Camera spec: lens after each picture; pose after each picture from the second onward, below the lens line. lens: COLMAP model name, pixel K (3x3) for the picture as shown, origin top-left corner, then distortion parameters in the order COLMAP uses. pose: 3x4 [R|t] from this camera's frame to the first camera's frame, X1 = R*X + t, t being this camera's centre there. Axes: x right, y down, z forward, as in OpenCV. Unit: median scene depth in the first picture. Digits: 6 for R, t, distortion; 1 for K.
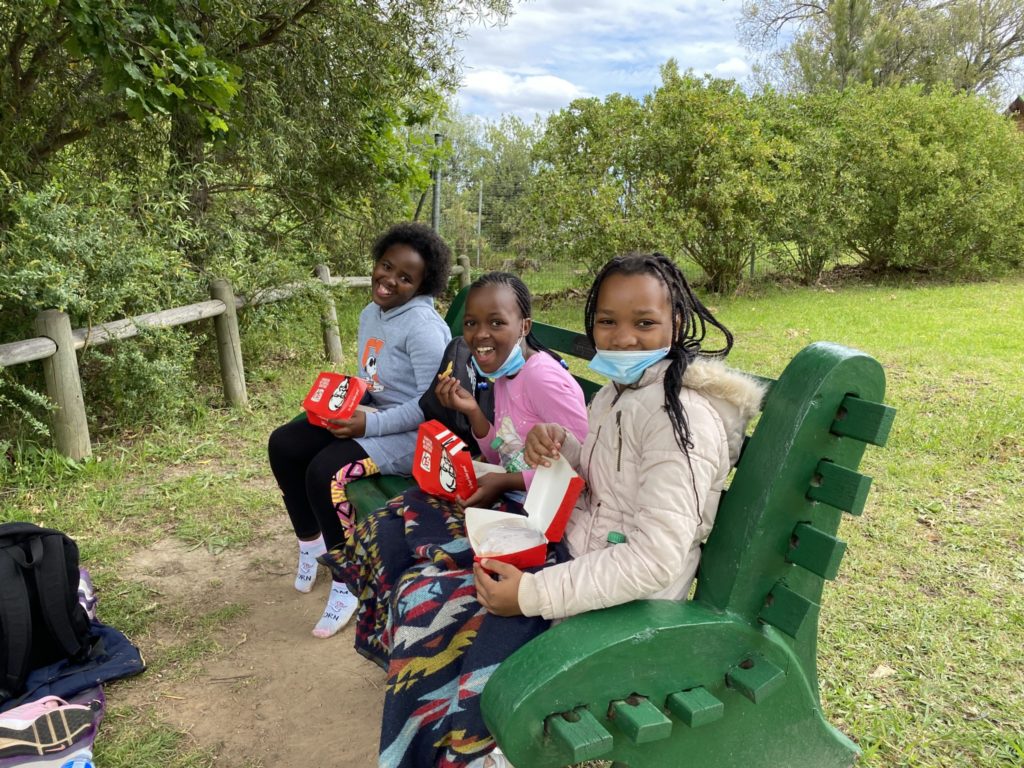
lens RADIAL K [[769.2, 0, 512.0], [0, 769.2, 384.0], [0, 0, 1]] dist [0.000493, 0.001441]
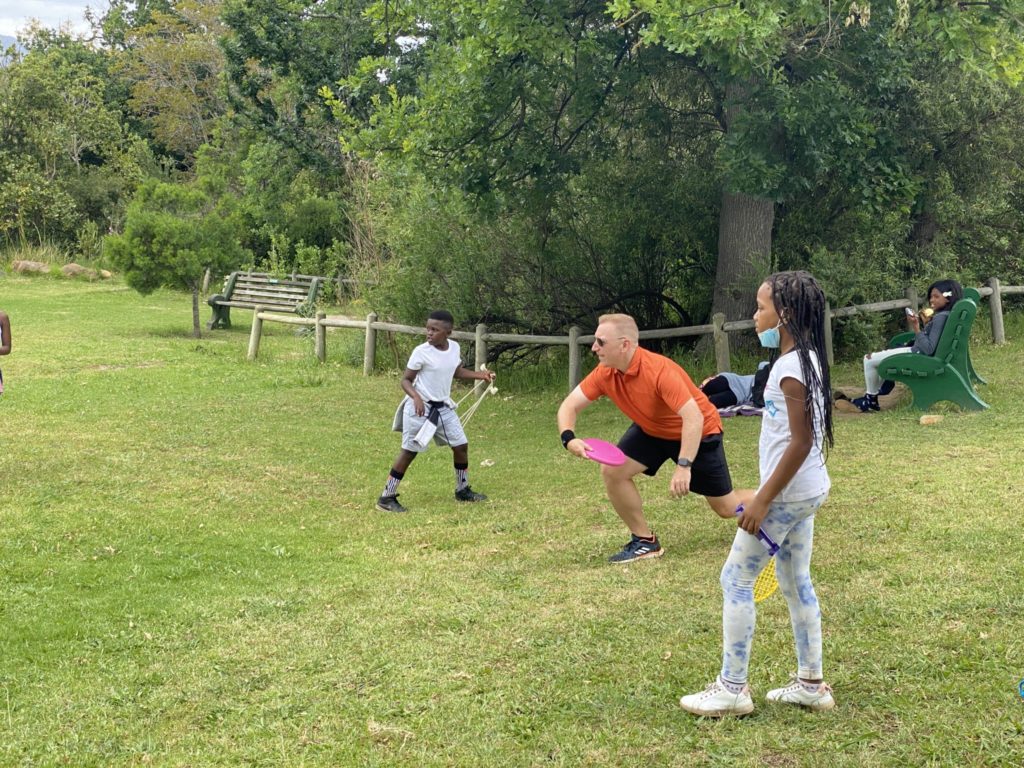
lens RADIAL K [[1516.7, 0, 512.0], [0, 1516.7, 384.0], [0, 0, 1]] dist [0.236533, -0.677339]
pose [[0.719362, 0.034976, -0.693755, 1.900357], [-0.092885, 0.994606, -0.046170, 0.445393], [0.688397, 0.097653, 0.718730, -2.881589]]
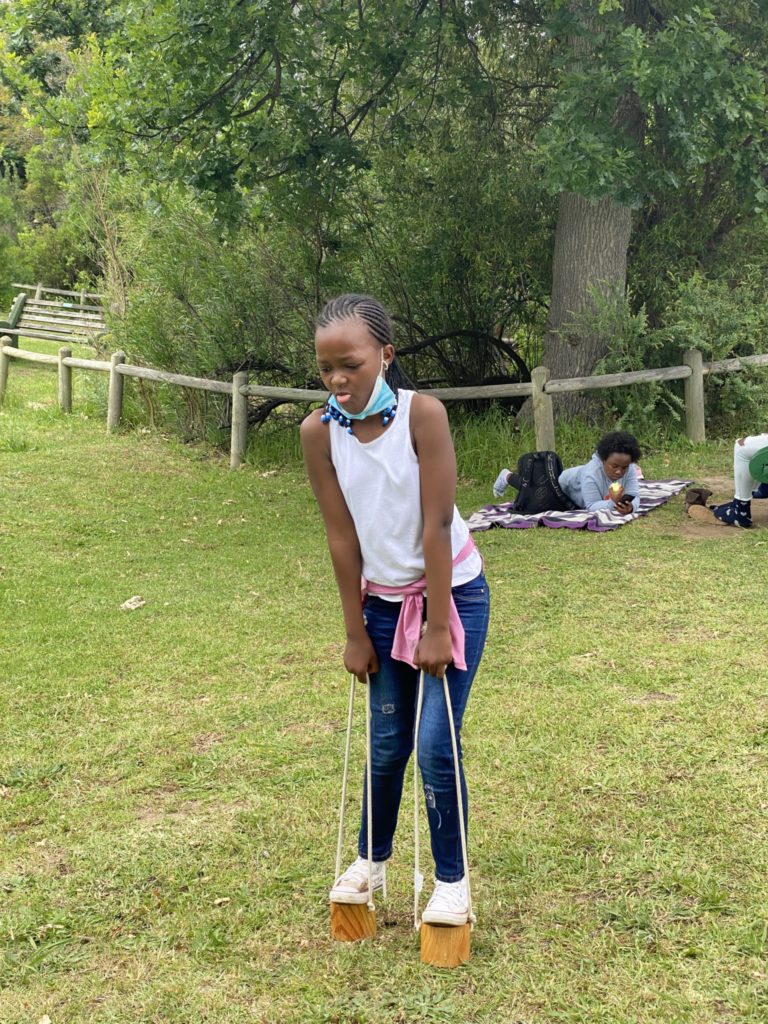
lens RADIAL K [[1516.7, 0, 355.3], [0, 1516.7, 512.1], [0, 0, 1]] dist [0.236533, -0.677339]
pose [[0.678328, 0.097902, -0.728207, 1.314202], [-0.113858, 0.993117, 0.027458, 0.236395], [0.725883, 0.064287, 0.684807, -1.723062]]
